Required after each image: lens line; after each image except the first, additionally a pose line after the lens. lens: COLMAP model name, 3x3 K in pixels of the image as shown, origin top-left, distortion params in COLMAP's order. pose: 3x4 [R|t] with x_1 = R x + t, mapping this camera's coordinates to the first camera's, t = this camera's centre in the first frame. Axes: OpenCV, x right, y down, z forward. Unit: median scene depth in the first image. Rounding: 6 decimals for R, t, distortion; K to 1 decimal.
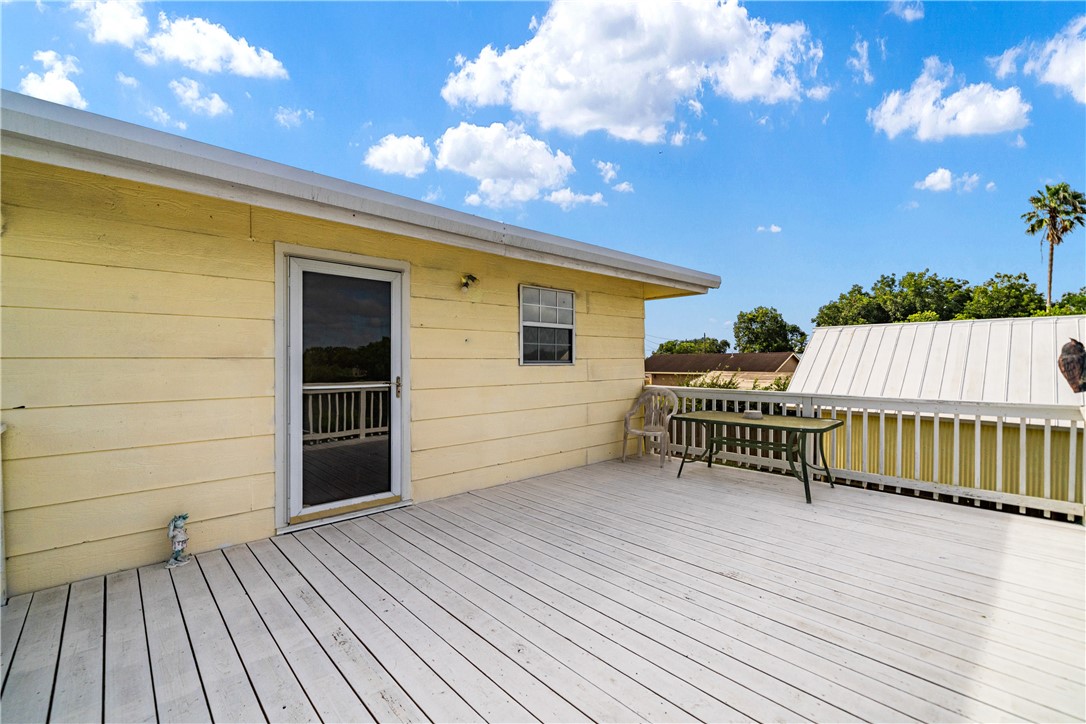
lens RADIAL K [[472.0, 0, 543.3], [0, 472.0, 362.9], [0, 0, 1]] dist [0.011320, -0.000556]
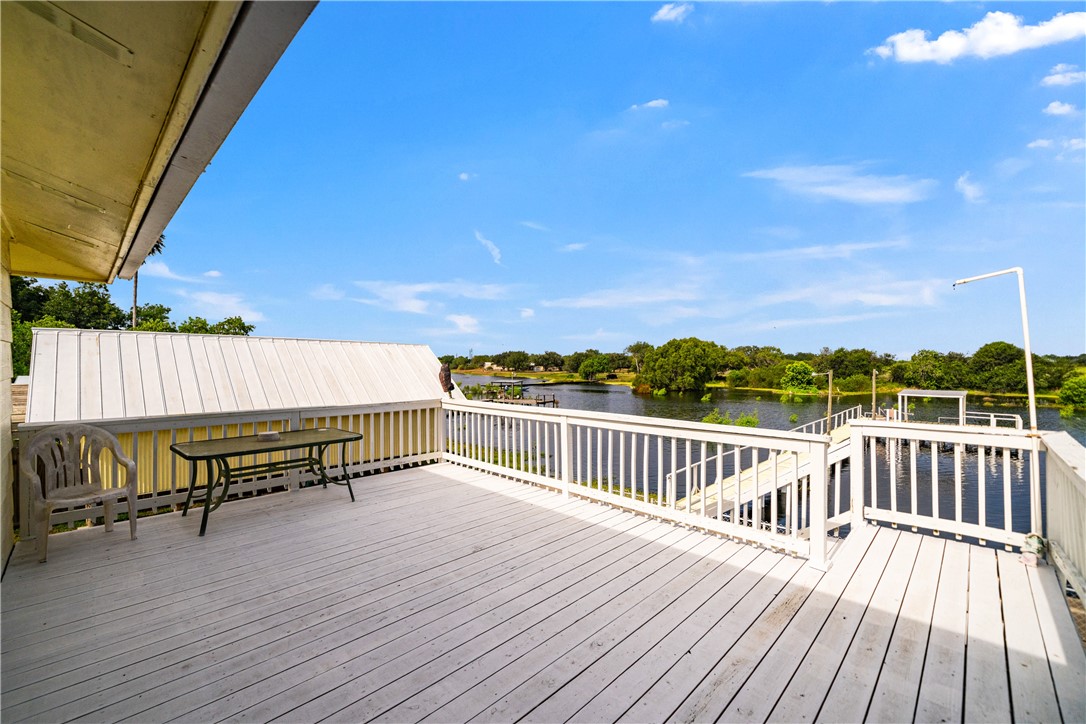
lens RADIAL K [[455.3, 0, 542.5], [0, 455.3, 364.3], [0, 0, 1]] dist [-0.000003, -0.000076]
pose [[-0.062747, 0.000653, 0.998029, -0.640498], [0.000003, 1.000000, -0.000654, -0.042368], [-0.998029, -0.000038, -0.062747, 0.671902]]
